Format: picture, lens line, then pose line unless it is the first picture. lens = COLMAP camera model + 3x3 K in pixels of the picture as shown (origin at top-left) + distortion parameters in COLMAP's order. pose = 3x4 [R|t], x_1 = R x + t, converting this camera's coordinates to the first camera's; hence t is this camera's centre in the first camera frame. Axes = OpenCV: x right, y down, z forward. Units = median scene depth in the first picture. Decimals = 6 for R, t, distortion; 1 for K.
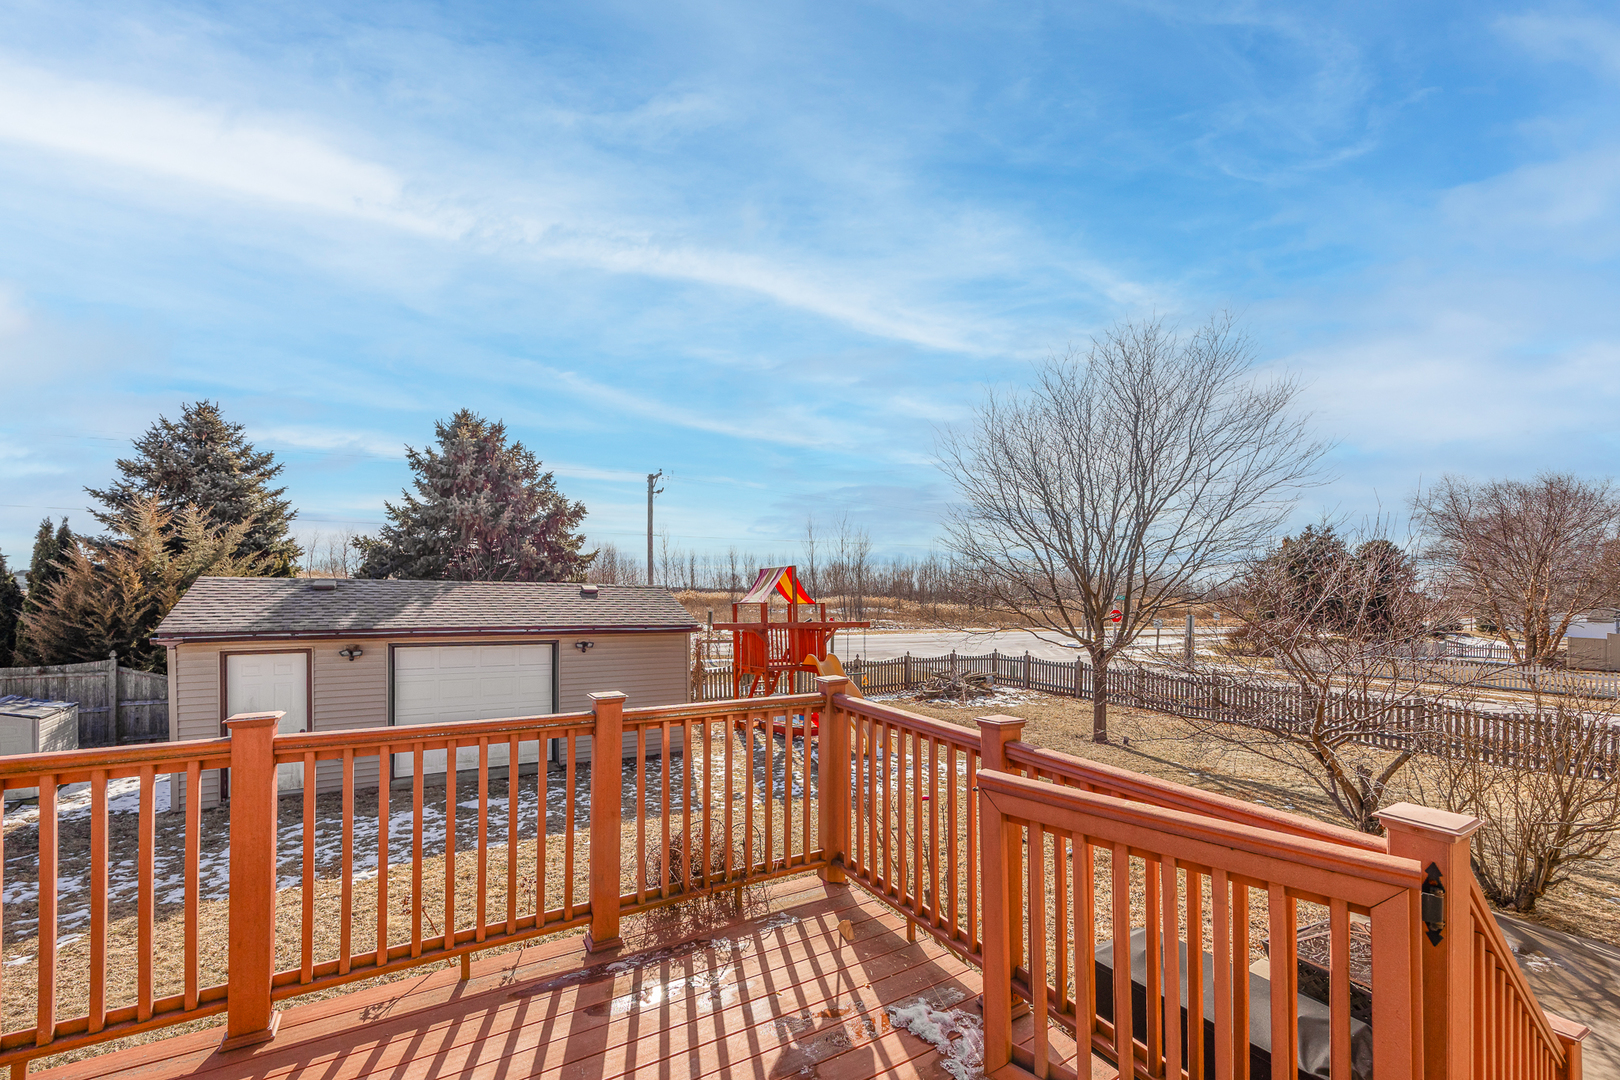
lens RADIAL K [[657.6, 0, 813.1], [0, 657.6, 595.1], [0, 0, 1]] dist [0.000534, 0.000070]
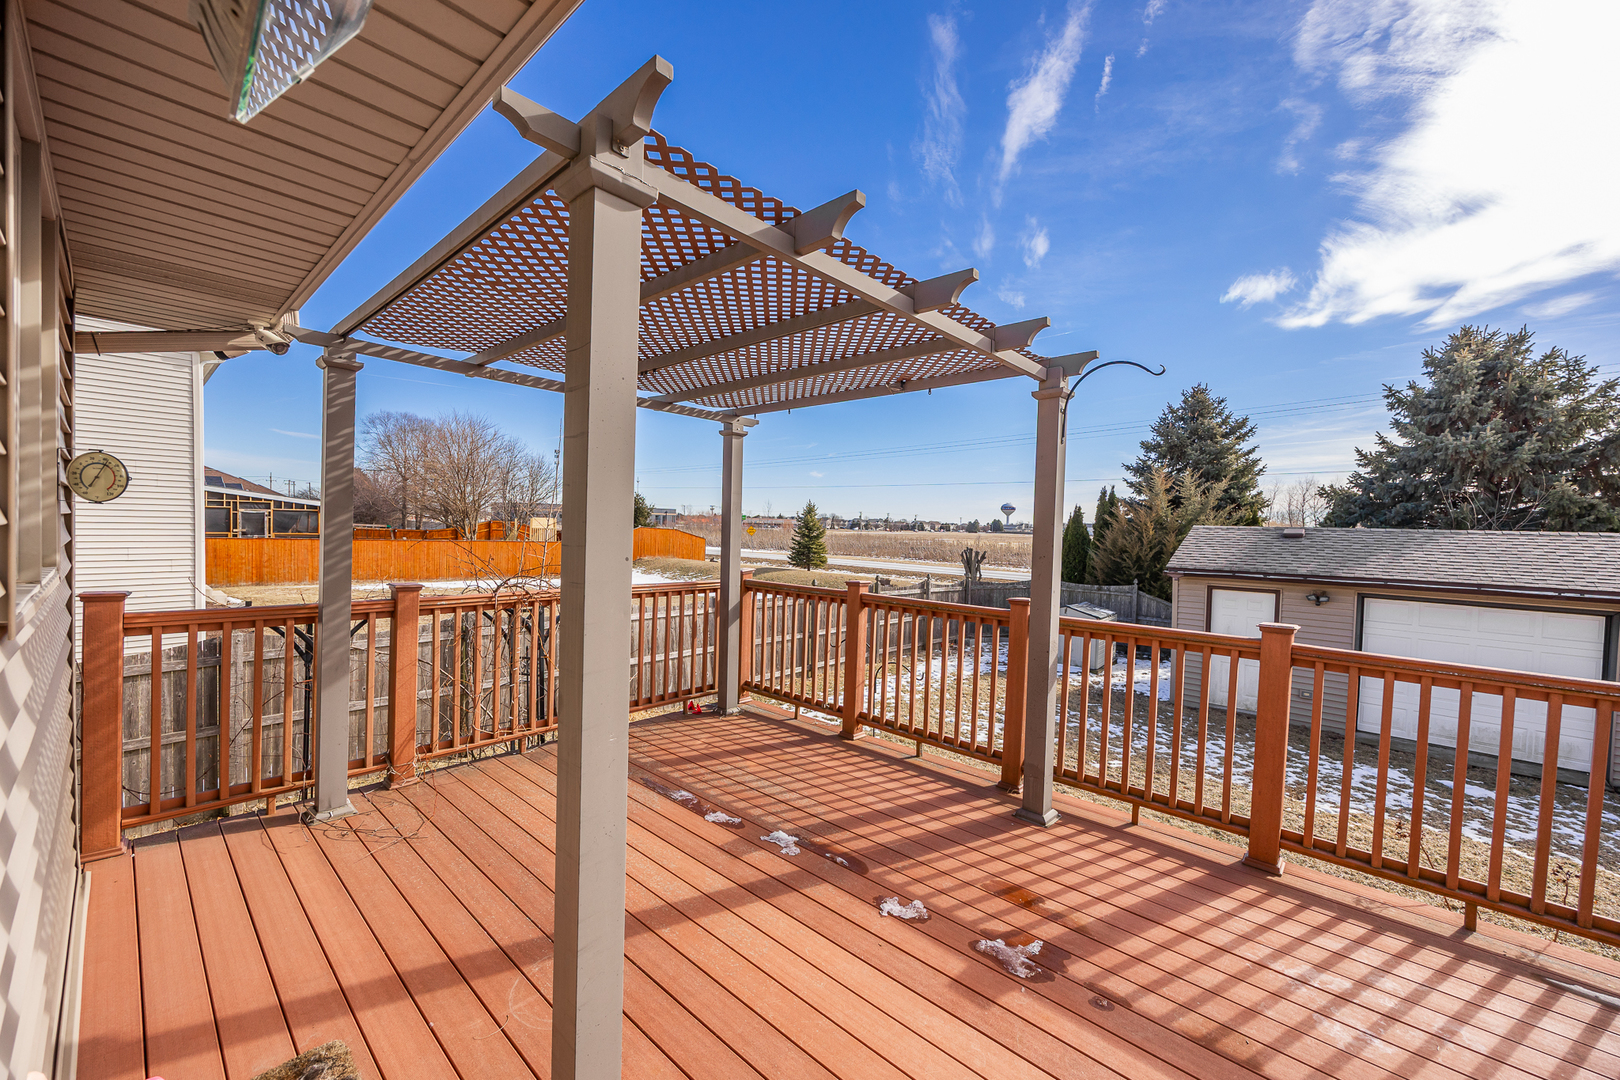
lens RADIAL K [[624.8, 0, 811.8], [0, 624.8, 552.1], [0, 0, 1]] dist [-0.000610, -0.000293]
pose [[0.285077, 0.036803, -0.957798, 0.010238], [-0.025442, 0.999201, 0.030822, 0.003270], [0.958167, 0.015582, 0.285786, -0.035681]]
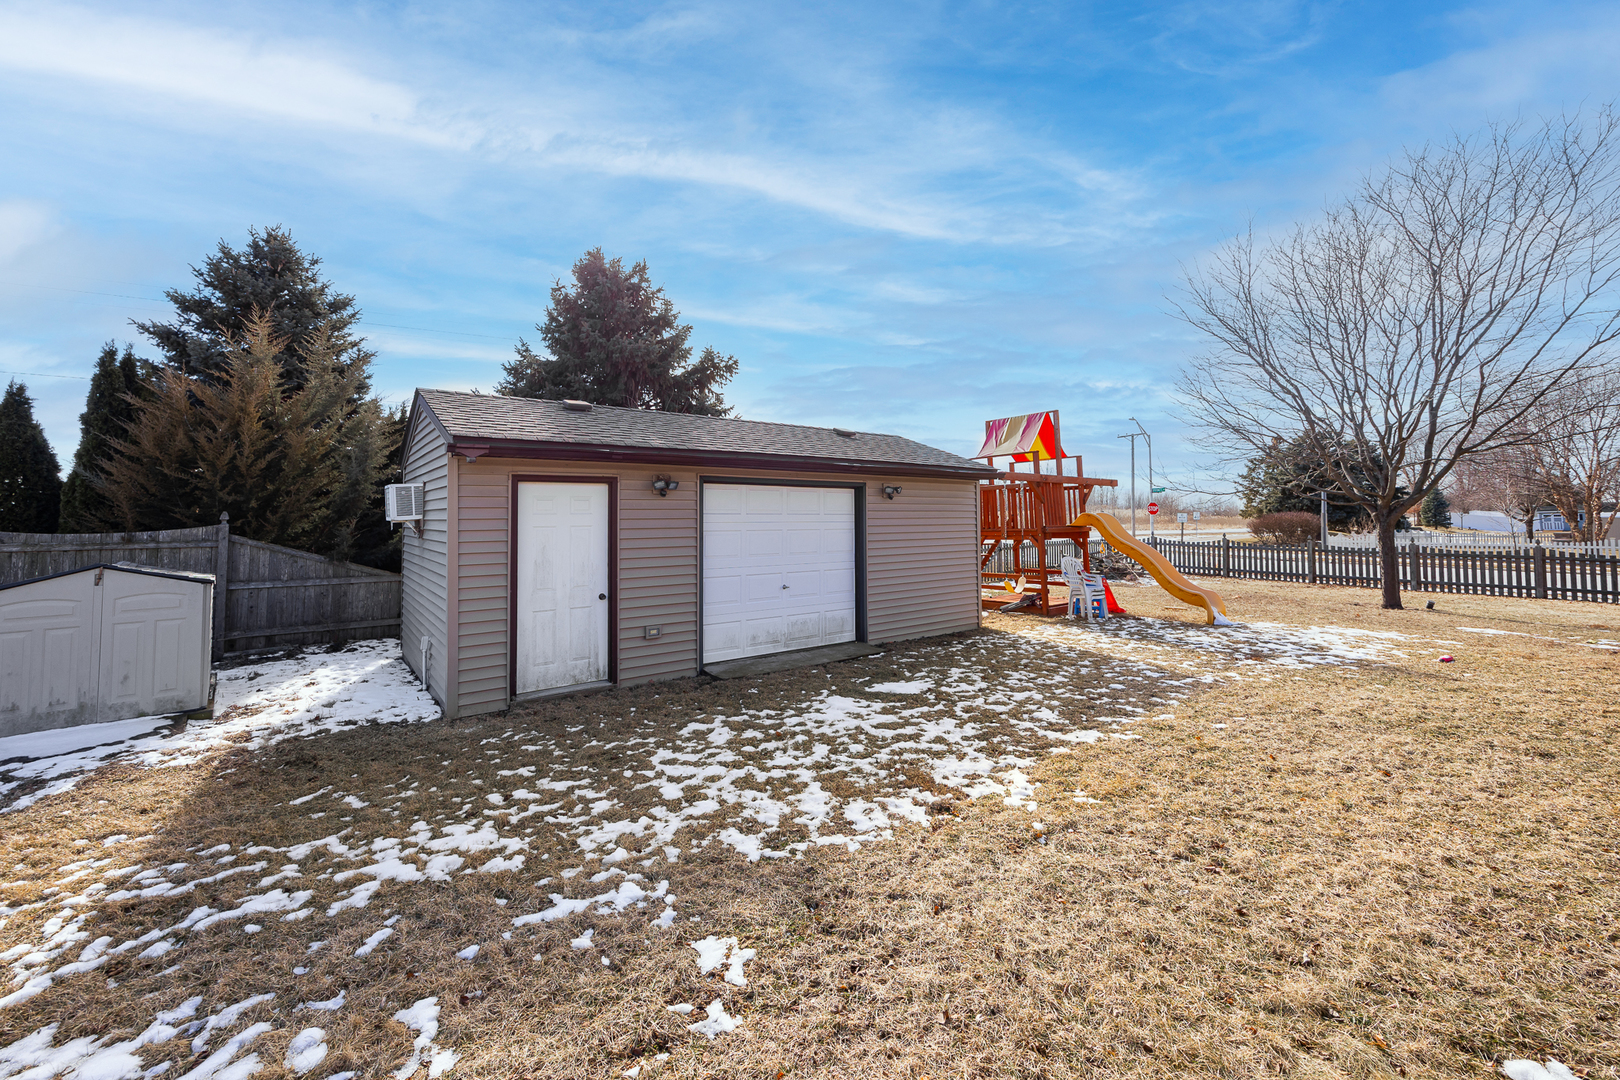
lens RADIAL K [[638.0, 0, 810.3], [0, 638.0, 488.9], [0, 0, 1]] dist [-0.000517, -0.000256]
pose [[0.995450, -0.011693, 0.094568, -0.403124], [0.015391, 0.999142, -0.038461, 0.079456], [-0.094038, 0.039741, 0.994775, 0.197152]]
